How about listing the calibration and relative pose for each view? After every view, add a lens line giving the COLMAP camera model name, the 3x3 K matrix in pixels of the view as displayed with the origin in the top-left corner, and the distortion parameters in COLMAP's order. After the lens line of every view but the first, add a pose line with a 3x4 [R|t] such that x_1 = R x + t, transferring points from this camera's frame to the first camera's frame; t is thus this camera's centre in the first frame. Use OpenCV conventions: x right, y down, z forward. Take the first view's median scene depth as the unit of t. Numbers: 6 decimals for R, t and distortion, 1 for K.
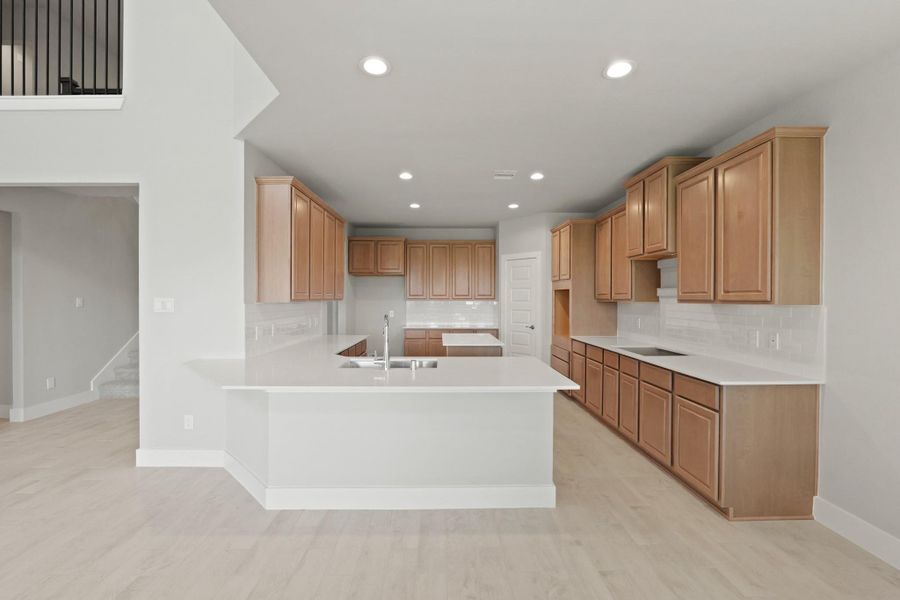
lens RADIAL K [[382.4, 0, 450.0], [0, 382.4, 300.0], [0, 0, 1]] dist [-0.001286, -0.000209]
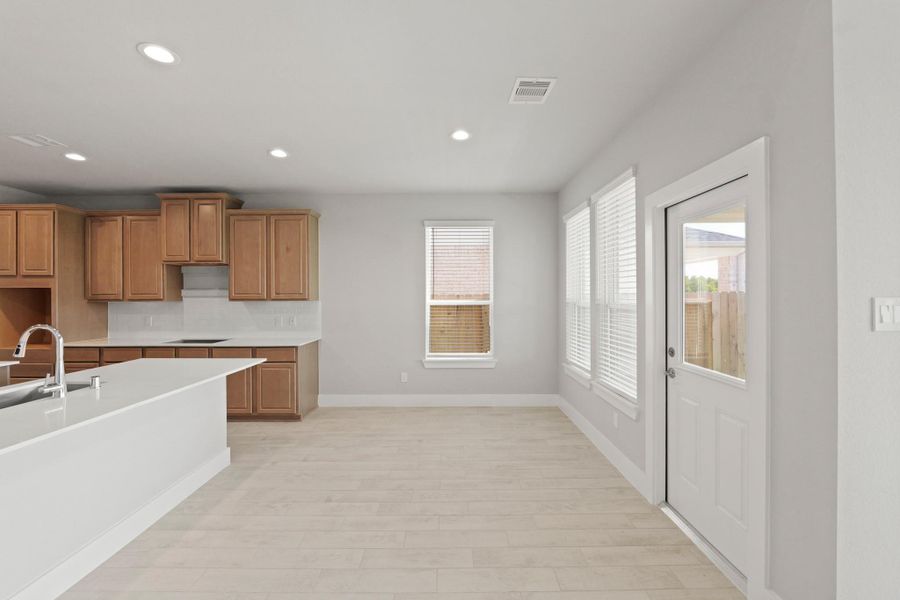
lens RADIAL K [[382.4, 0, 450.0], [0, 382.4, 300.0], [0, 0, 1]] dist [-0.001286, -0.000209]
pose [[0.004688, -0.010705, 0.999932, -0.904481], [0.008742, 0.999905, 0.010664, -0.005494], [-0.999951, 0.008691, 0.004781, 0.241160]]
